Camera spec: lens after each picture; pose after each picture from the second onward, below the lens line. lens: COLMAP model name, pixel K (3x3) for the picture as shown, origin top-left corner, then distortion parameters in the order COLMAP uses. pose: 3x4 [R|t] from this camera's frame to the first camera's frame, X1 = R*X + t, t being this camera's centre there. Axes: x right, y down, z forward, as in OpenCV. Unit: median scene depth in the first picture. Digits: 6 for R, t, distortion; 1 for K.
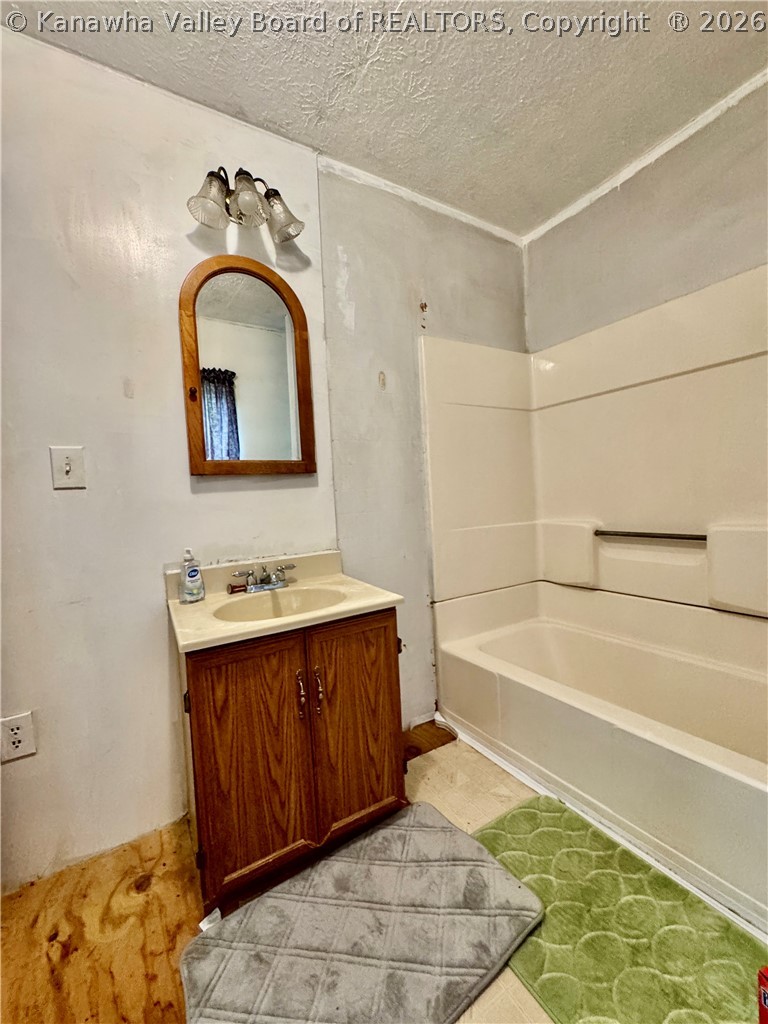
lens RADIAL K [[409.2, 0, 386.6], [0, 409.2, 514.4], [0, 0, 1]] dist [-0.000959, -0.000012]
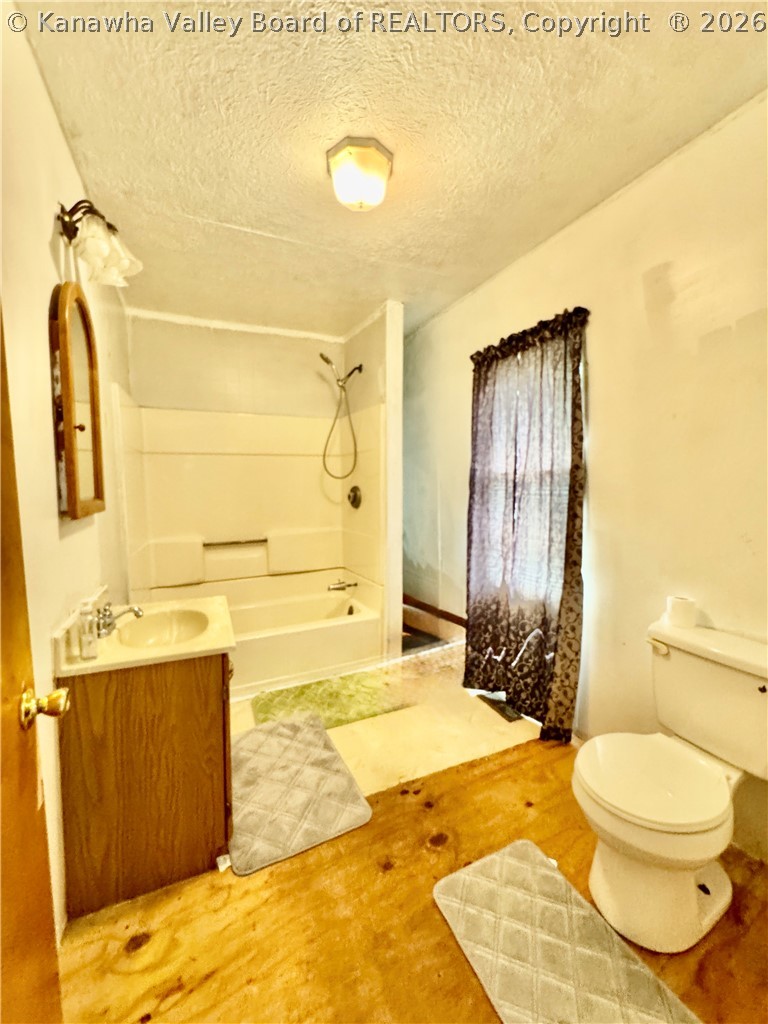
lens RADIAL K [[409.2, 0, 386.6], [0, 409.2, 514.4], [0, 0, 1]] dist [-0.000959, -0.000012]
pose [[0.106390, -0.013934, 0.994227, -1.383378], [0.055286, 0.998438, 0.008077, -0.065142], [-0.992786, 0.054108, 0.106994, 0.250443]]
